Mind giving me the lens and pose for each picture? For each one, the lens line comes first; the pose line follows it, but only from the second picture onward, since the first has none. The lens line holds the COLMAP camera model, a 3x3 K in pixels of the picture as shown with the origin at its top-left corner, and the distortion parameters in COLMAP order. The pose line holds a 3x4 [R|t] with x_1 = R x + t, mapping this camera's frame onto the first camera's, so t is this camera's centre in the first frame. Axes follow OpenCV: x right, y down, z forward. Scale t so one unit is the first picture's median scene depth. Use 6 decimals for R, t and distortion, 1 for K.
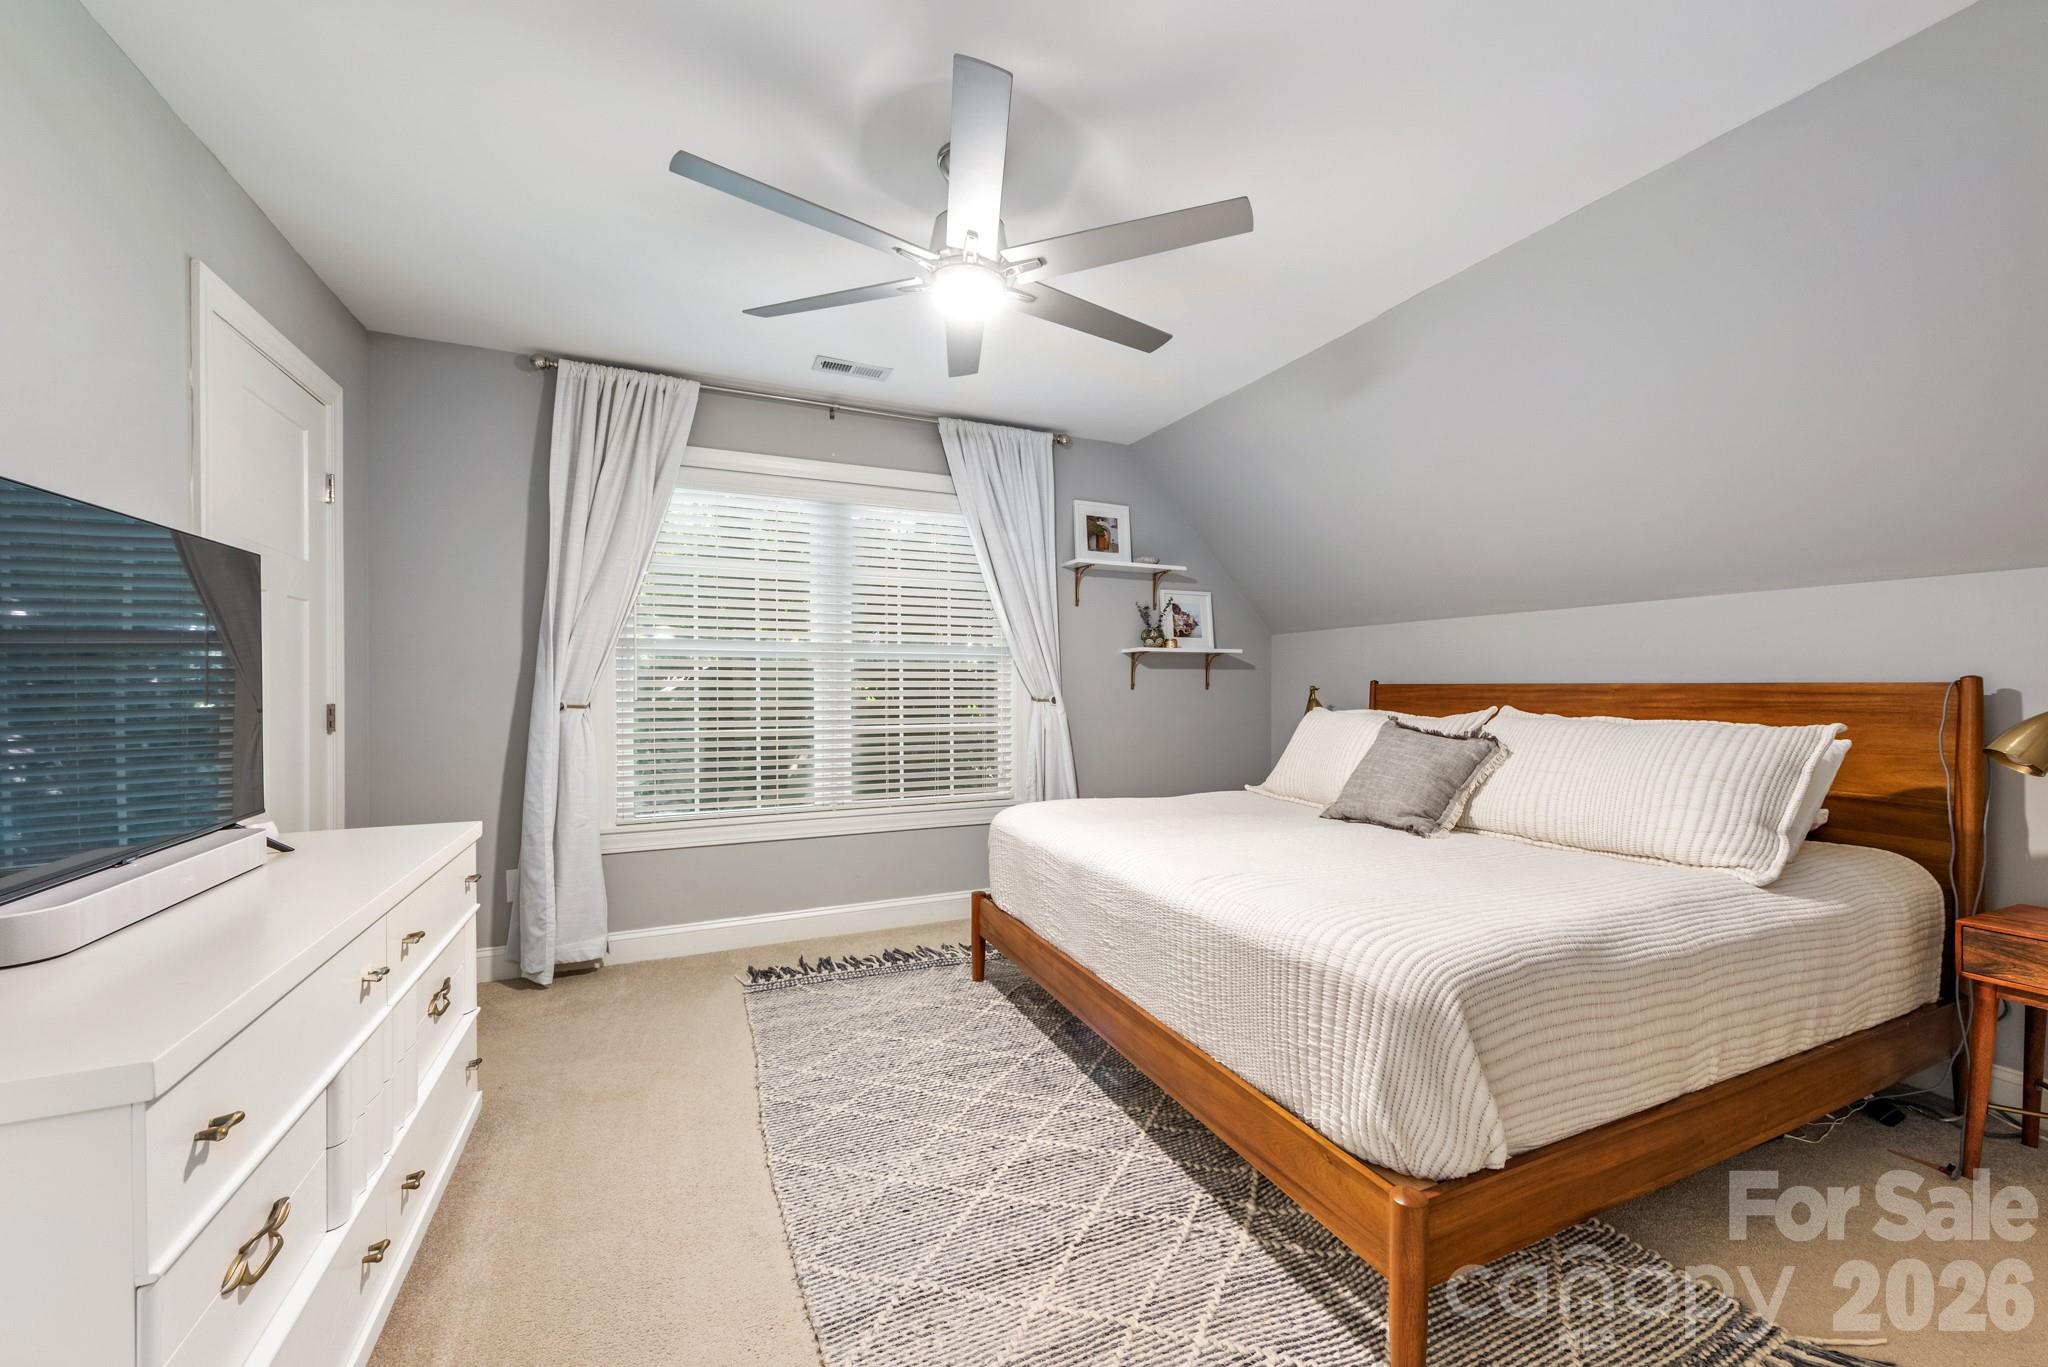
lens RADIAL K [[802.4, 0, 1062.1], [0, 802.4, 679.1], [0, 0, 1]] dist [0.003842, -0.001832]
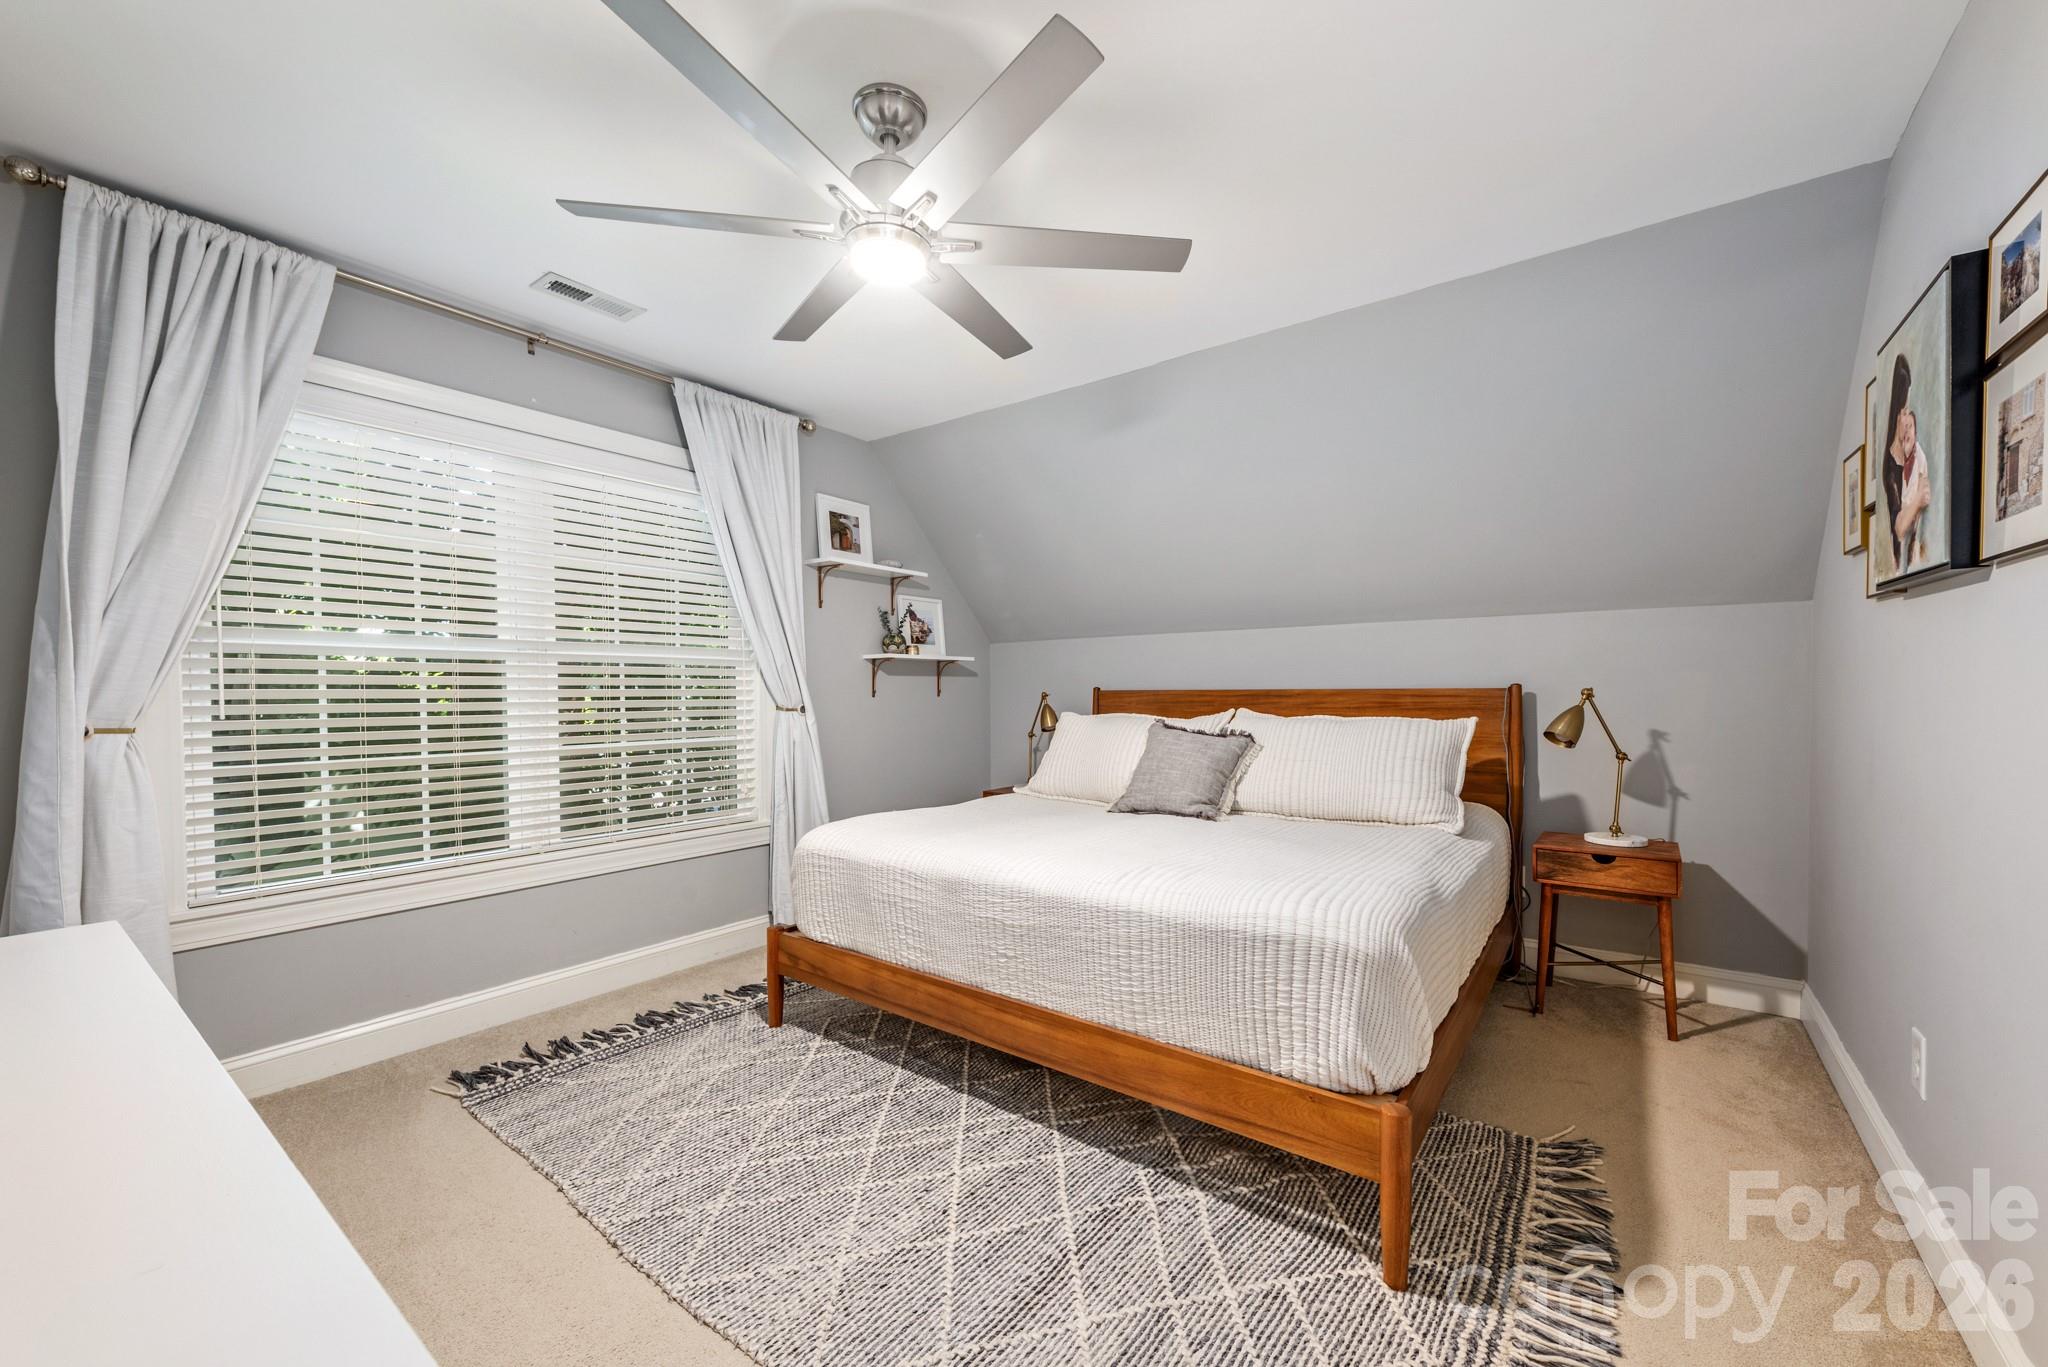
lens RADIAL K [[802.4, 0, 1027.2], [0, 802.4, 694.9], [0, 0, 1]] dist [0.003842, -0.001832]
pose [[0.874734, -0.006776, 0.484556, -0.308730], [0.001211, 0.999930, 0.011798, -0.001090], [-0.484602, -0.009733, 0.874681, 0.097887]]
